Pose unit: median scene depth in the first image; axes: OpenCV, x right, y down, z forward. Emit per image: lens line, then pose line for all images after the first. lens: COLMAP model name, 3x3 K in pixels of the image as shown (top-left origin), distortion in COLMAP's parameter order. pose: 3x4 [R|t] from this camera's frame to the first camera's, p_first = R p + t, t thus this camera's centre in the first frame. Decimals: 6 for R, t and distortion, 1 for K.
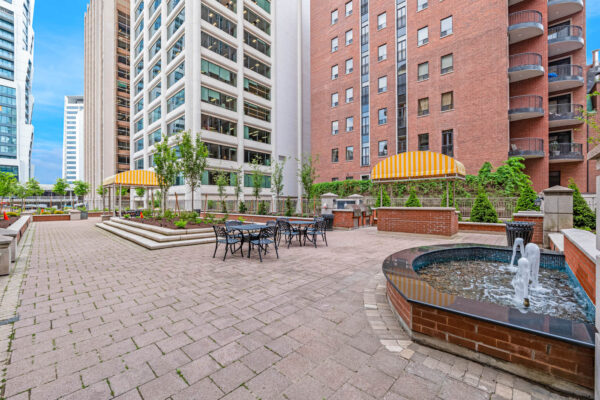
lens RADIAL K [[247.3, 0, 301.8], [0, 247.3, 200.6], [0, 0, 1]] dist [-0.018061, -0.000086]
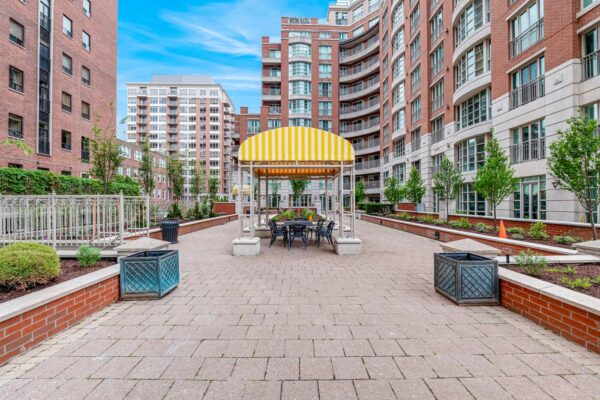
lens RADIAL K [[247.3, 0, 300.3], [0, 247.3, 200.8], [0, 0, 1]] dist [-0.018061, -0.000086]
pose [[-0.691418, 0.007412, 0.722417, -0.787312], [0.003170, 0.999969, -0.007225, 0.002828], [-0.722448, -0.002705, -0.691420, 1.000605]]
